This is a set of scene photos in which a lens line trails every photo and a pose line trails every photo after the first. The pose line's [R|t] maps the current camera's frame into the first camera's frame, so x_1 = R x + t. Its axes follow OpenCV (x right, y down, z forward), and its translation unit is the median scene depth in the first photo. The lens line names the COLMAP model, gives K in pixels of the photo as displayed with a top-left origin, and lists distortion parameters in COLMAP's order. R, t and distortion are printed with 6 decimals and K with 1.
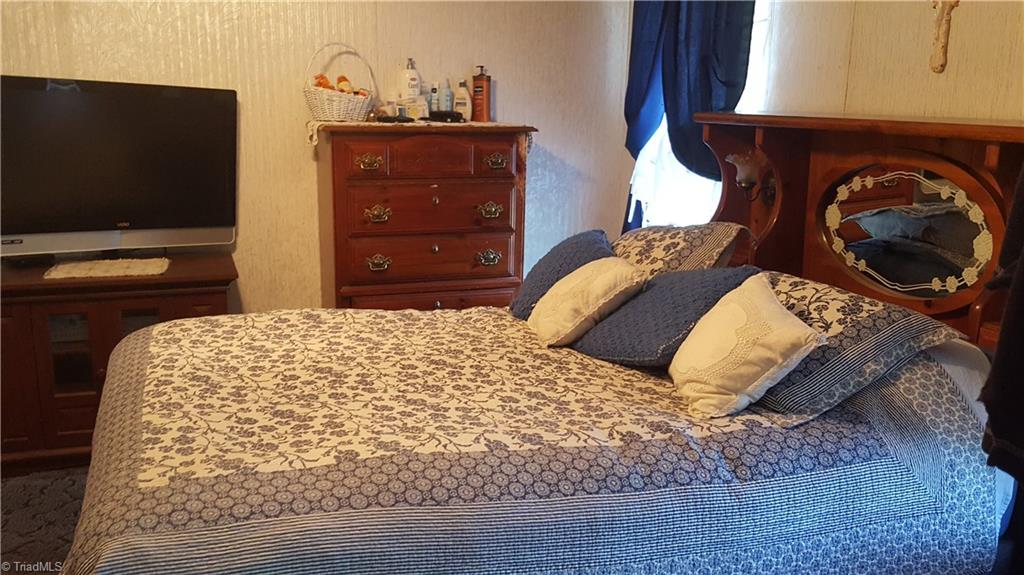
lens RADIAL K [[915.9, 0, 493.7], [0, 915.9, 302.0], [0, 0, 1]] dist [0.097162, -0.086561]
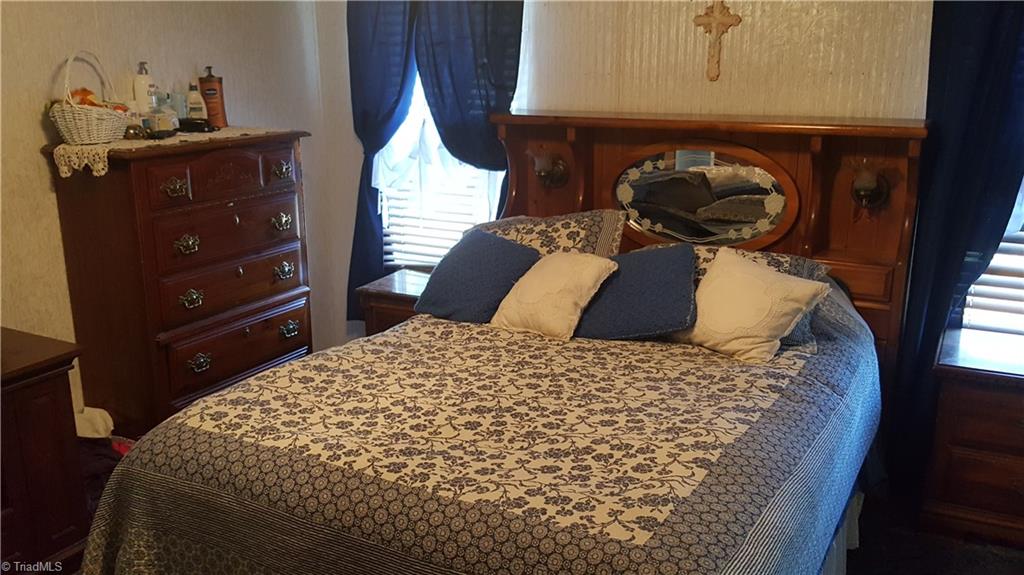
lens RADIAL K [[915.9, 0, 508.5], [0, 915.9, 296.4], [0, 0, 1]] dist [0.097162, -0.086561]
pose [[0.737777, -0.194327, 0.646469, -0.713273], [0.162750, 0.980624, 0.109036, -0.138853], [-0.655132, 0.024768, 0.755108, 0.188757]]
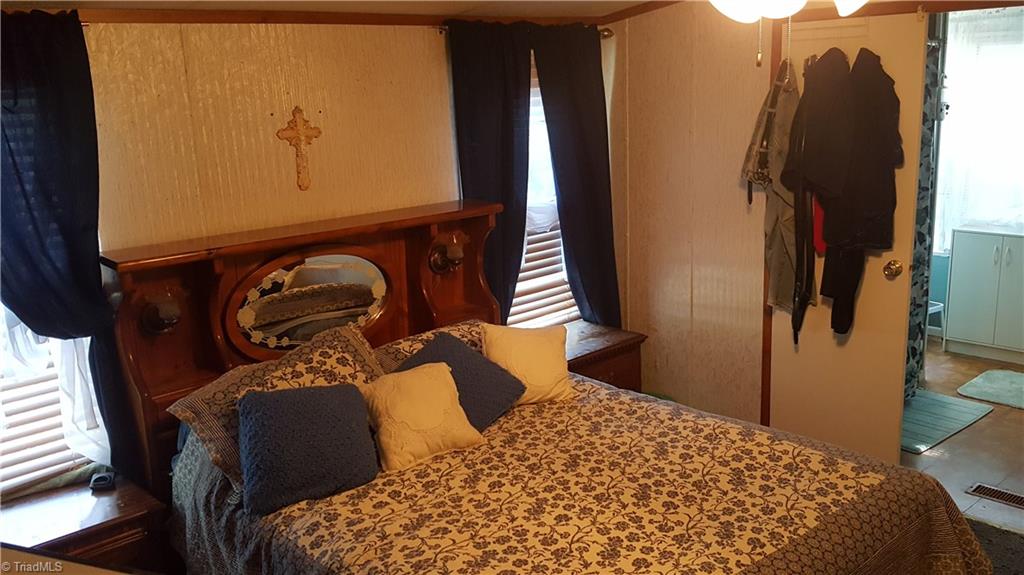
lens RADIAL K [[915.9, 0, 505.2], [0, 915.9, 286.1], [0, 0, 1]] dist [0.097162, -0.086561]
pose [[-0.384413, -0.205195, 0.900068, -0.971689], [0.241530, 0.918668, 0.312591, -0.497410], [-0.891005, 0.337557, -0.303587, 1.258861]]
